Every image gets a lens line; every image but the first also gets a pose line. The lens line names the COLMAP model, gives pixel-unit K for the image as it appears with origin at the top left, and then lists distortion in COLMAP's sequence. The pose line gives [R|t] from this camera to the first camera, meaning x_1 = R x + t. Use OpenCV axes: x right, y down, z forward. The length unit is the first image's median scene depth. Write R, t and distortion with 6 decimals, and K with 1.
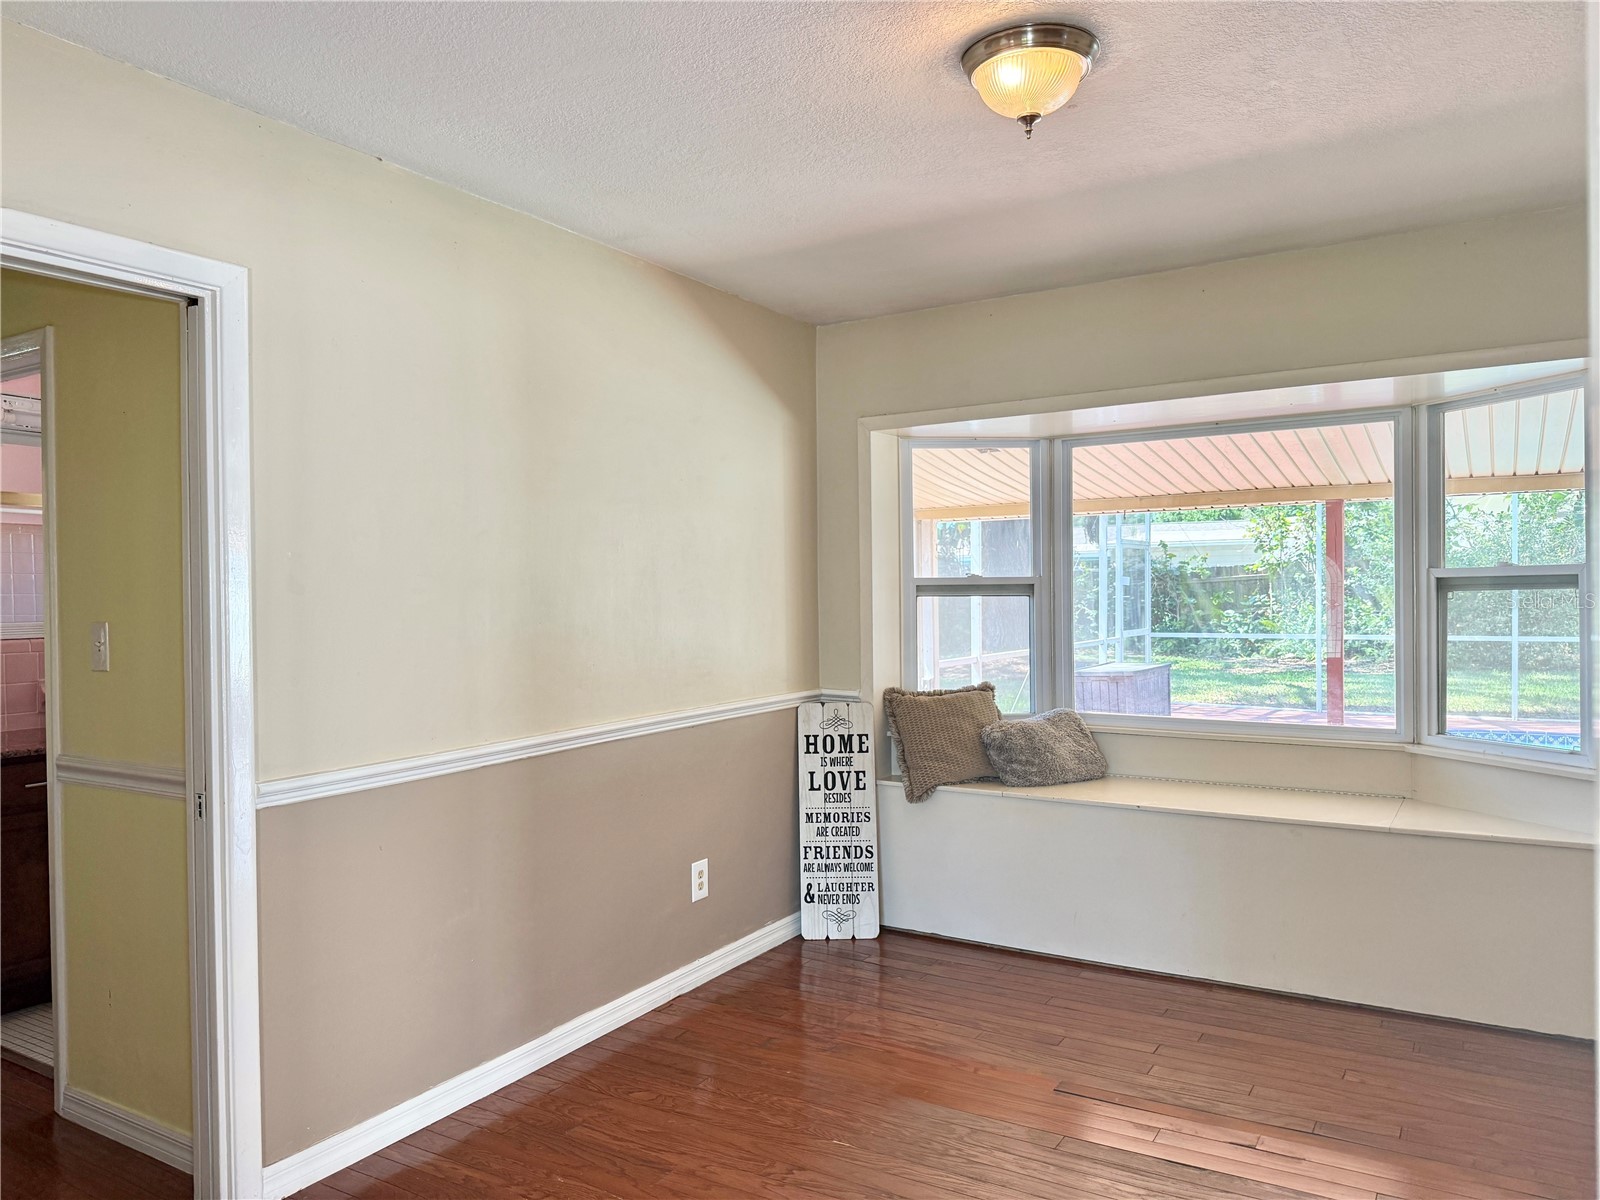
lens RADIAL K [[1124.0, 0, 815.2], [0, 1124.0, 599.3], [0, 0, 1]] dist [0.102275, -0.163366]
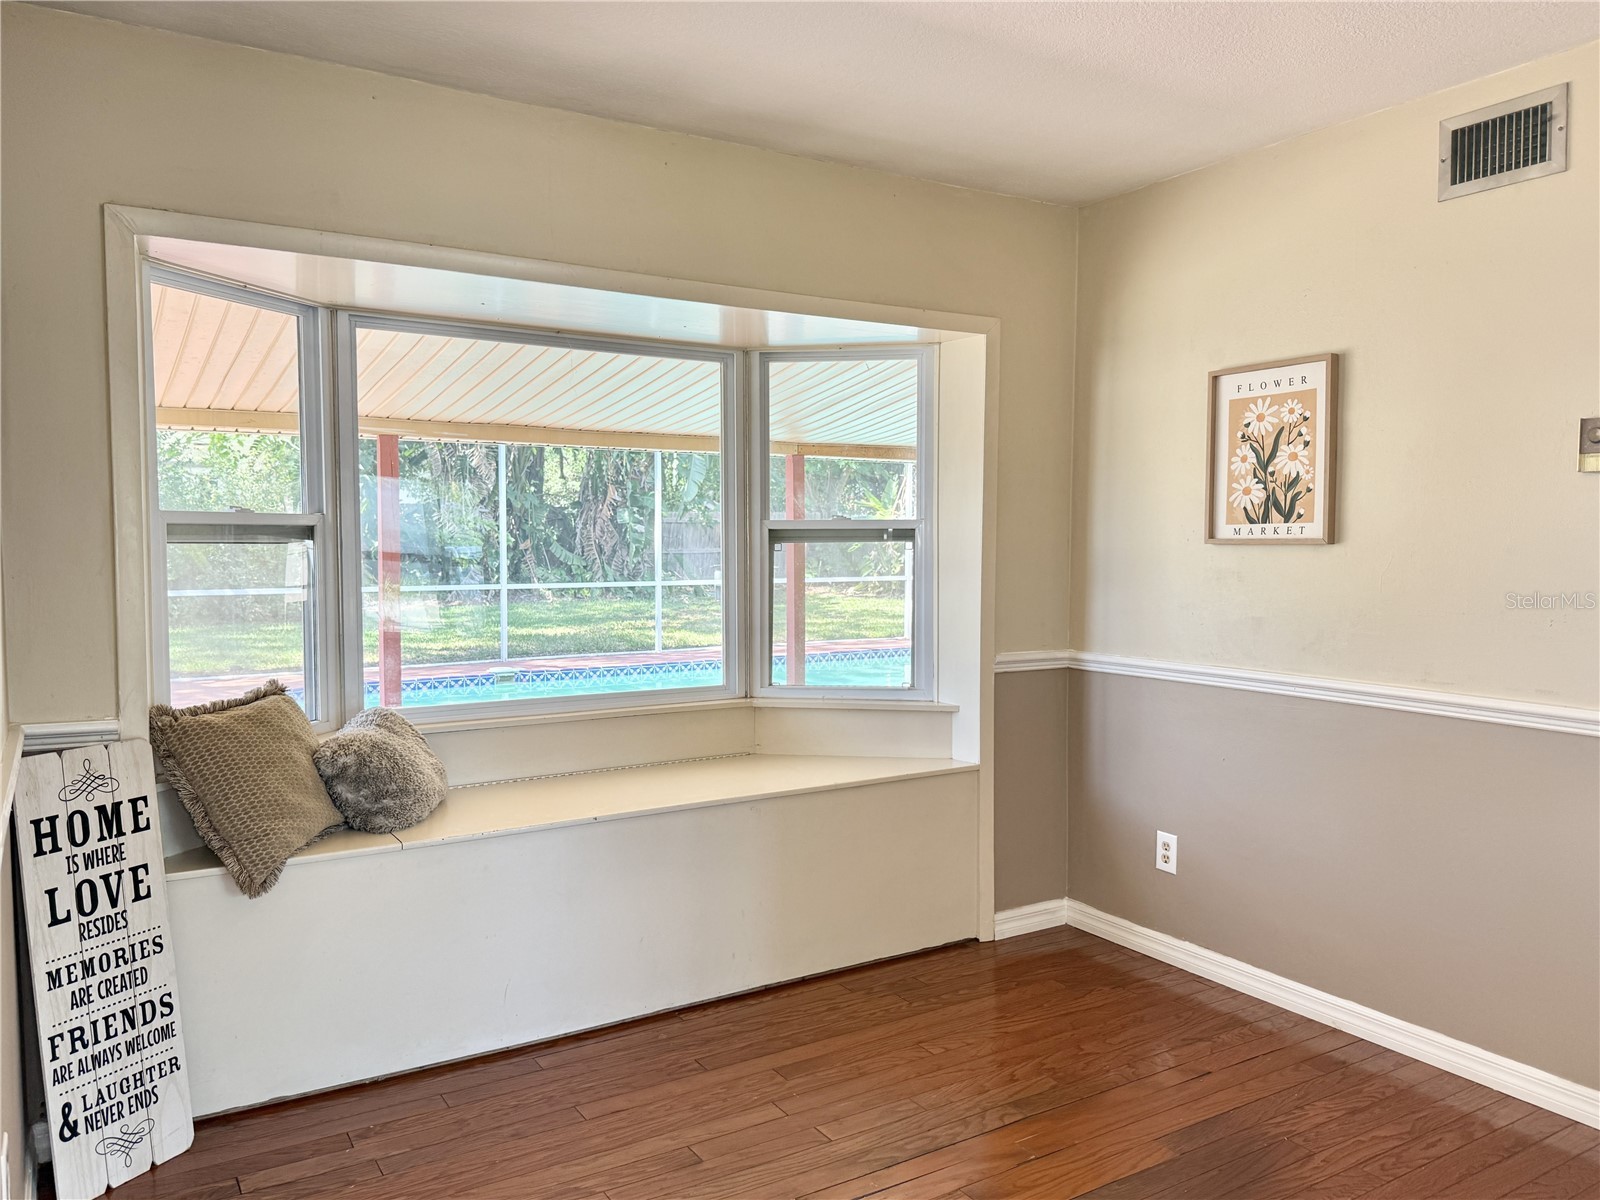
lens RADIAL K [[1201.8, 0, 800.0], [0, 1201.8, 595.3], [0, 0, 1]] dist [-0.003475, -0.012448]
pose [[0.453317, -0.037158, 0.890574, -0.326780], [-0.001625, 0.999095, 0.042513, -0.002804], [-0.891348, -0.020719, 0.452846, 0.459506]]
